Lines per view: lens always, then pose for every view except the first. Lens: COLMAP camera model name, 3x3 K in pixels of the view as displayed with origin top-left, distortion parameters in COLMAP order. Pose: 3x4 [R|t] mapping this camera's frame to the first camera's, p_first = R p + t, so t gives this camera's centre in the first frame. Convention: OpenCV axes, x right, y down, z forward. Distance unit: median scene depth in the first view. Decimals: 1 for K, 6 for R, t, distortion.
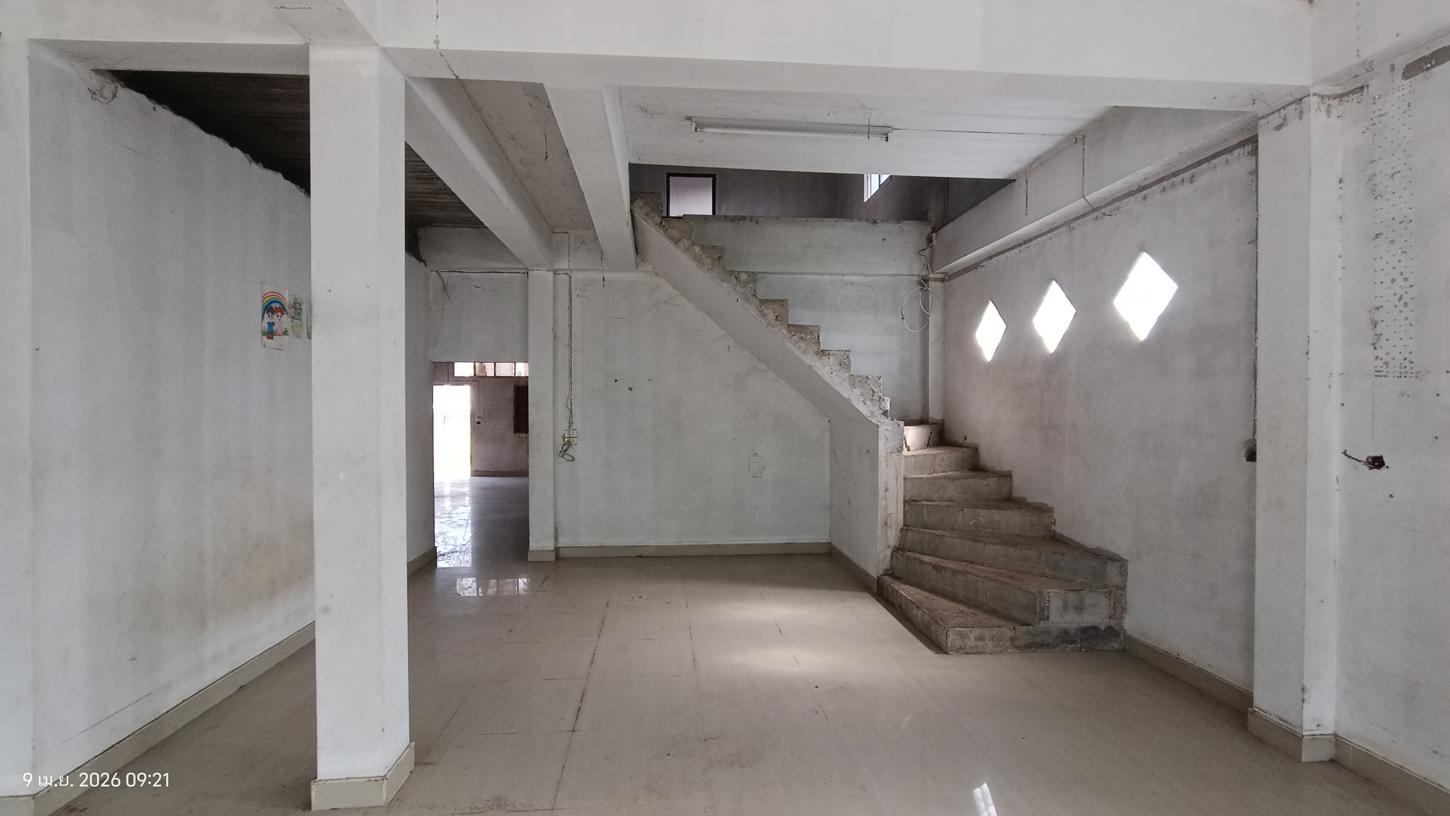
lens RADIAL K [[664.3, 0, 719.0], [0, 664.3, 413.5], [0, 0, 1]] dist [-0.039801, 0.020540]
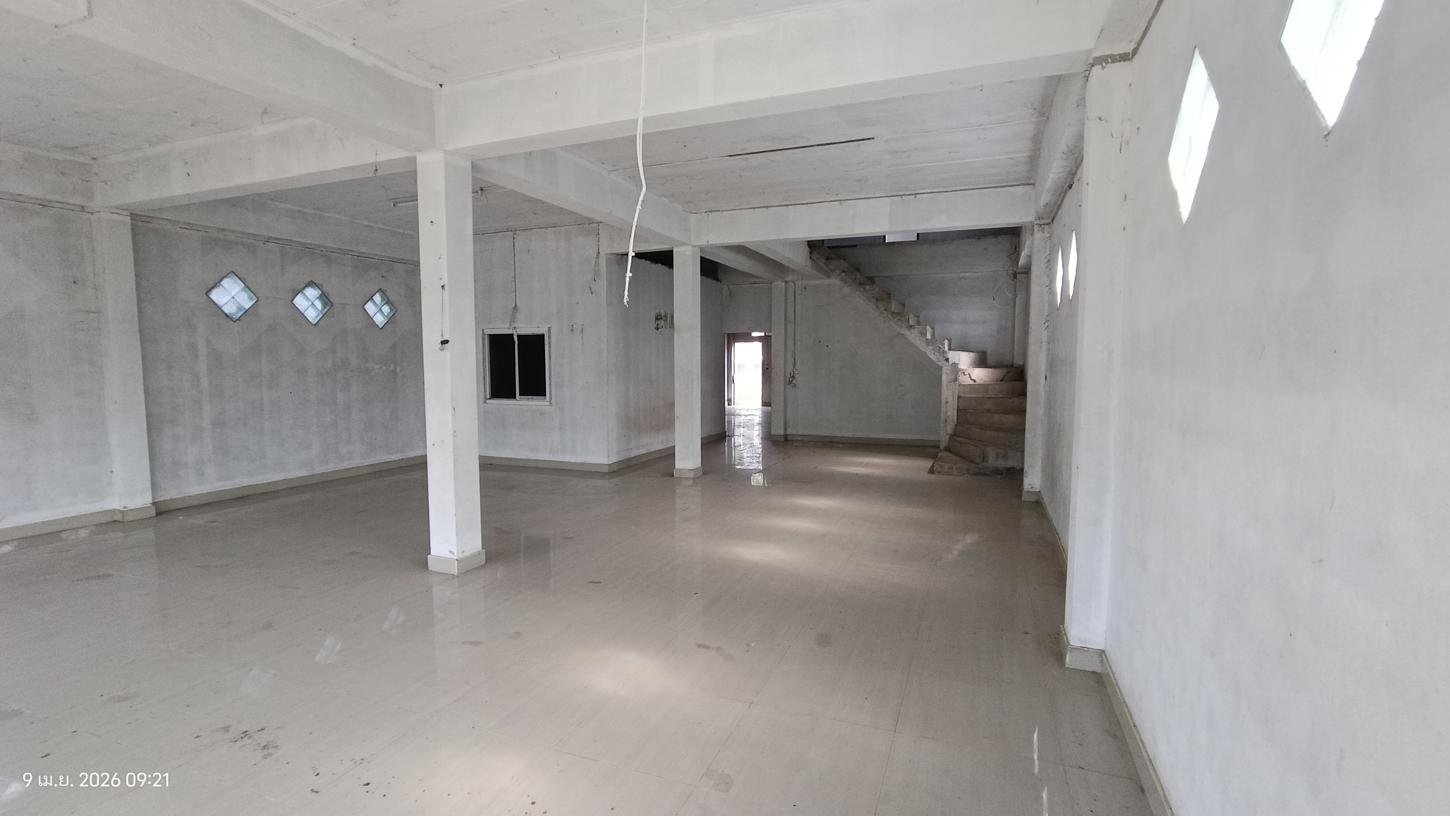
lens RADIAL K [[664.3, 0, 719.0], [0, 664.3, 413.5], [0, 0, 1]] dist [-0.039801, 0.020540]
pose [[0.894641, 0.034583, -0.445445, 0.502524], [-0.002060, 0.997309, 0.073291, 0.014437], [0.446780, -0.064651, 0.892305, -0.886367]]
